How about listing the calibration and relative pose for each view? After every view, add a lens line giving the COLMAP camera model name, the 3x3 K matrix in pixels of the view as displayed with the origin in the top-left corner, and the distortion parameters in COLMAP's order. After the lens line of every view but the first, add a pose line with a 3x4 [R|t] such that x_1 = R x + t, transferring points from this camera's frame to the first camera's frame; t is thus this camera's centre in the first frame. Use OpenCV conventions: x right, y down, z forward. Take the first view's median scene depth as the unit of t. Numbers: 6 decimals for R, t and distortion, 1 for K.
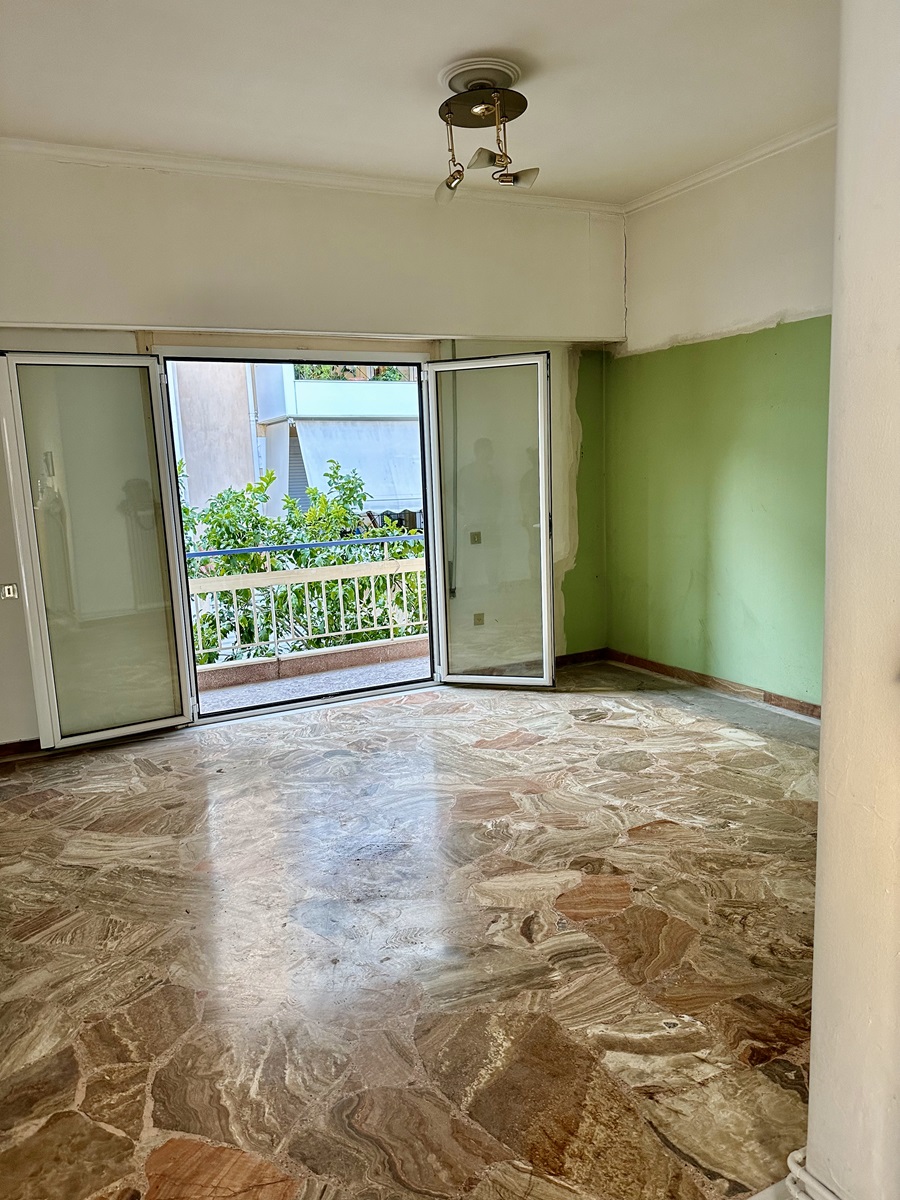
lens RADIAL K [[840.9, 0, 449.0], [0, 840.9, 600.2], [0, 0, 1]] dist [0.006123, -0.001645]
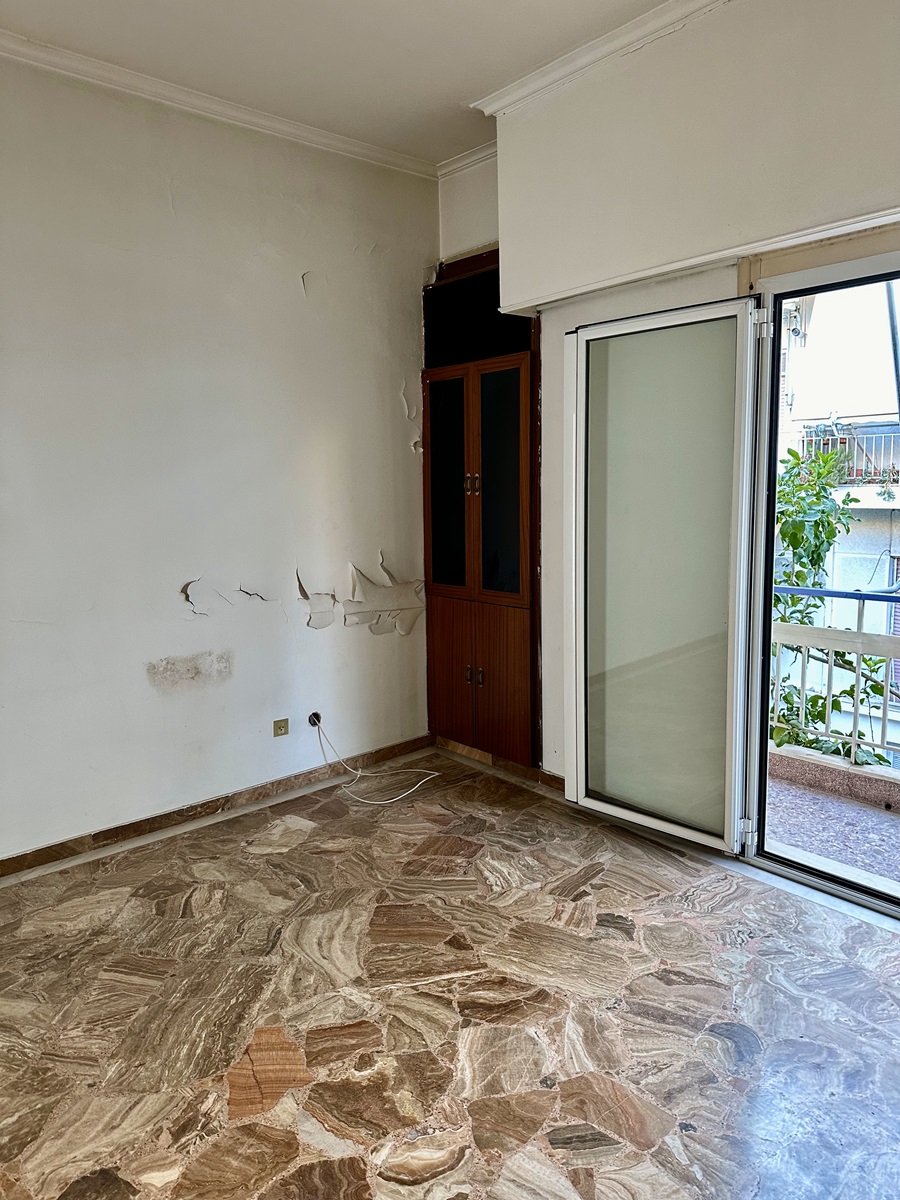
lens RADIAL K [[840.9, 0, 450.4], [0, 840.9, 599.2], [0, 0, 1]] dist [0.006123, -0.001645]
pose [[0.241153, 0.177595, -0.954099, 0.271056], [-0.149177, 0.978213, 0.144378, -0.130206], [0.958953, 0.107513, 0.262392, 0.677889]]
